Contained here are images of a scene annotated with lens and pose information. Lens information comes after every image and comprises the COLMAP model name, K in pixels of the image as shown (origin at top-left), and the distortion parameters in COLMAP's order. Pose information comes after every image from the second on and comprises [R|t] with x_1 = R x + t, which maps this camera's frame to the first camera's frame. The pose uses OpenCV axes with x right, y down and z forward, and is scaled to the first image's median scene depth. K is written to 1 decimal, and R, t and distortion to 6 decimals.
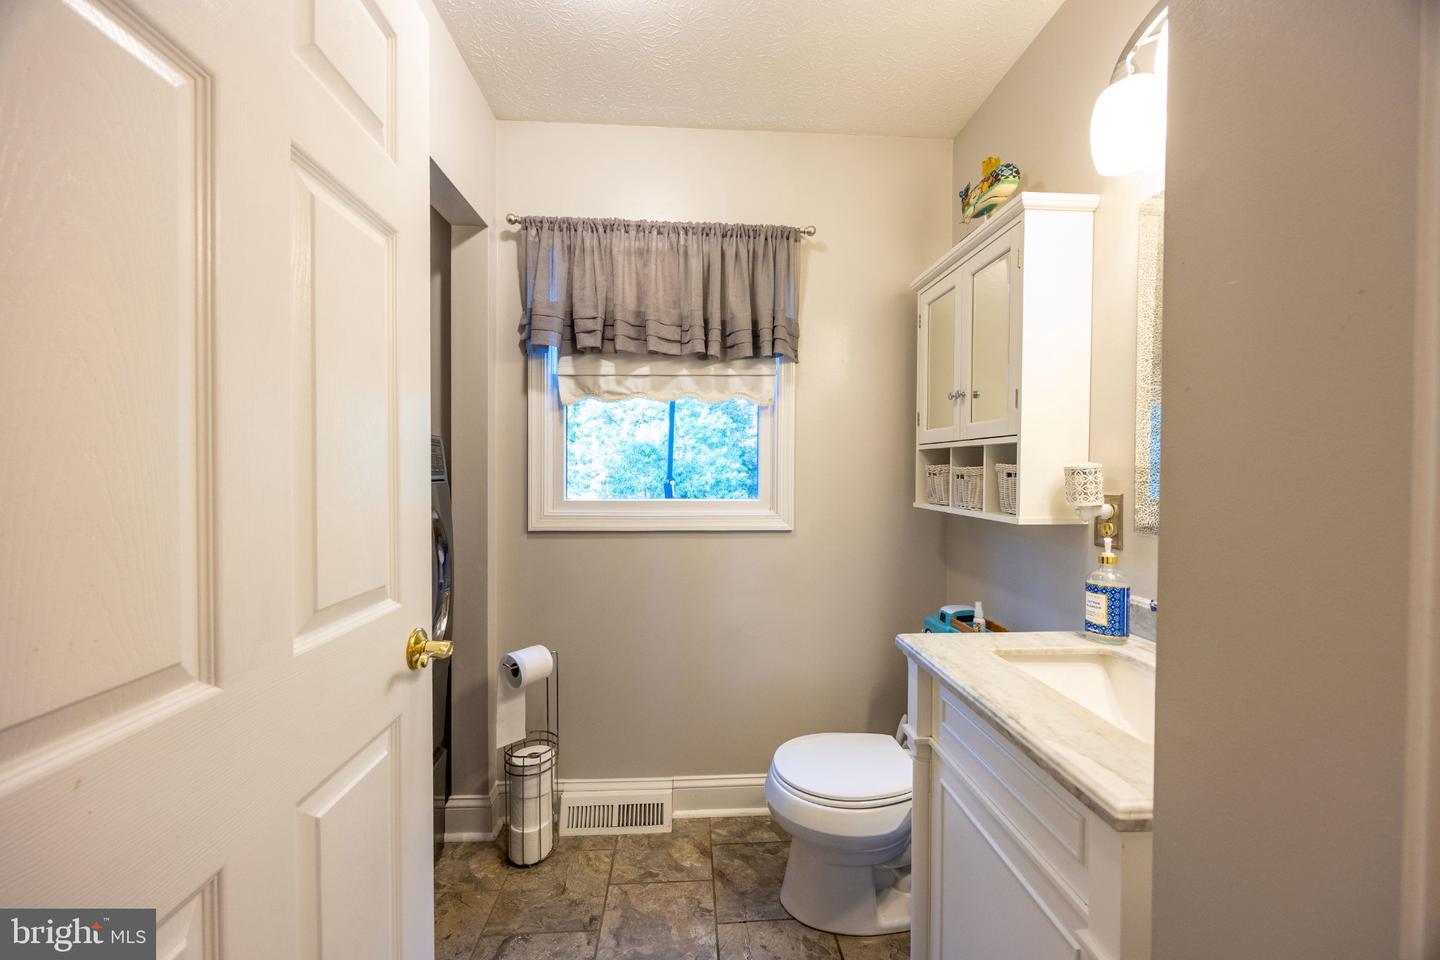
lens RADIAL K [[548.1, 0, 717.7], [0, 548.1, 477.2], [0, 0, 1]] dist [-0.002598, 0.000241]
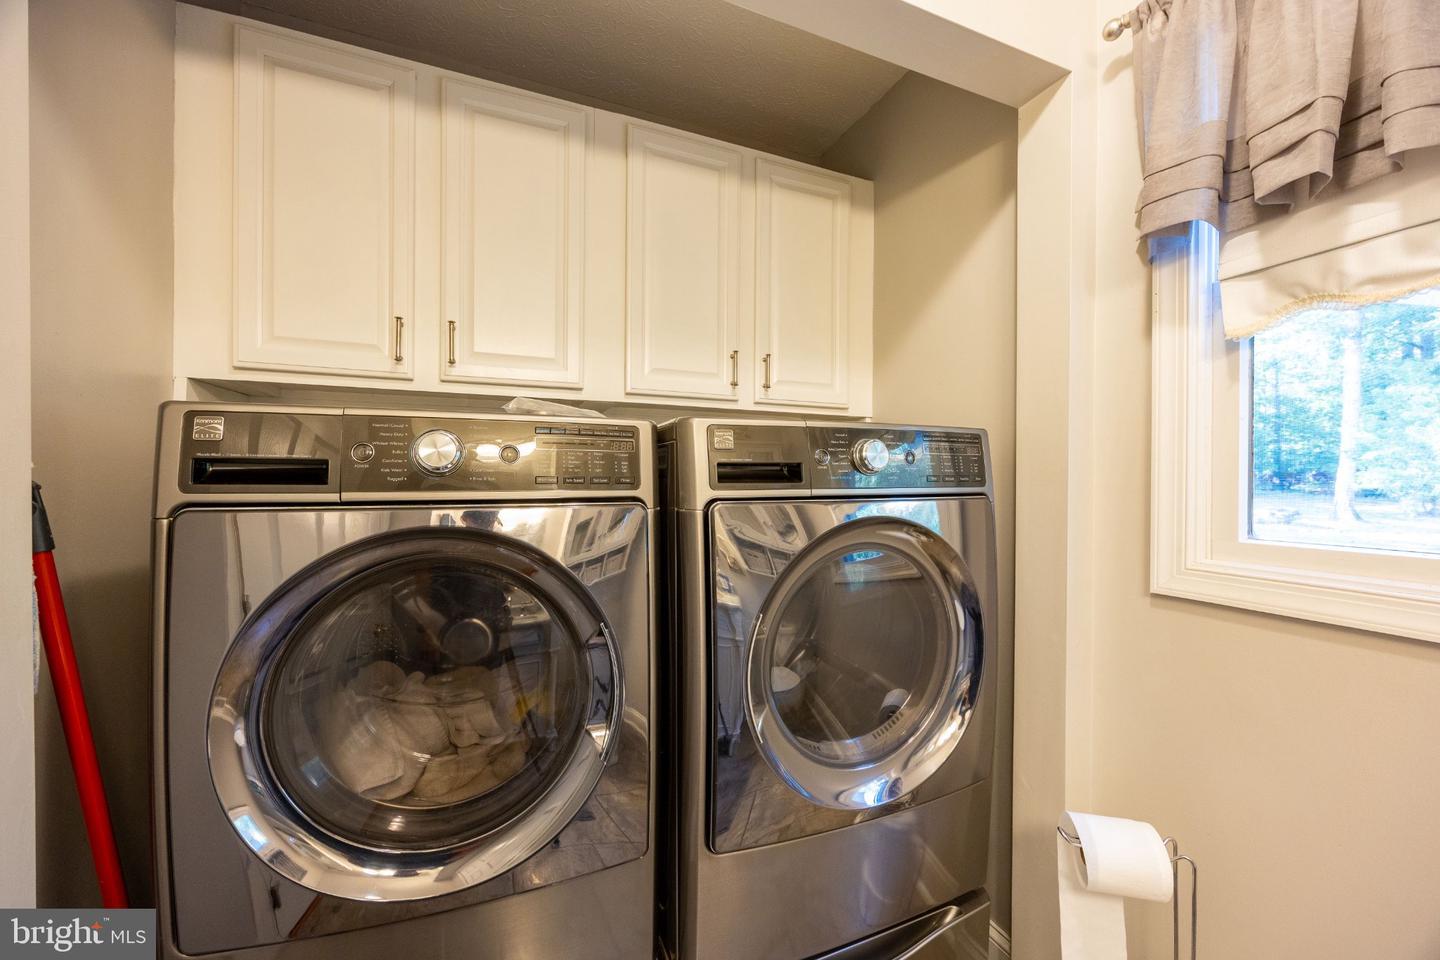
lens RADIAL K [[548.1, 0, 718.6], [0, 548.1, 482.3], [0, 0, 1]] dist [-0.002598, 0.000241]
pose [[0.328675, -0.001106, -0.944443, 0.017206], [-0.012694, 0.999904, -0.005589, -0.000992], [0.944358, 0.013826, 0.328629, 0.428337]]
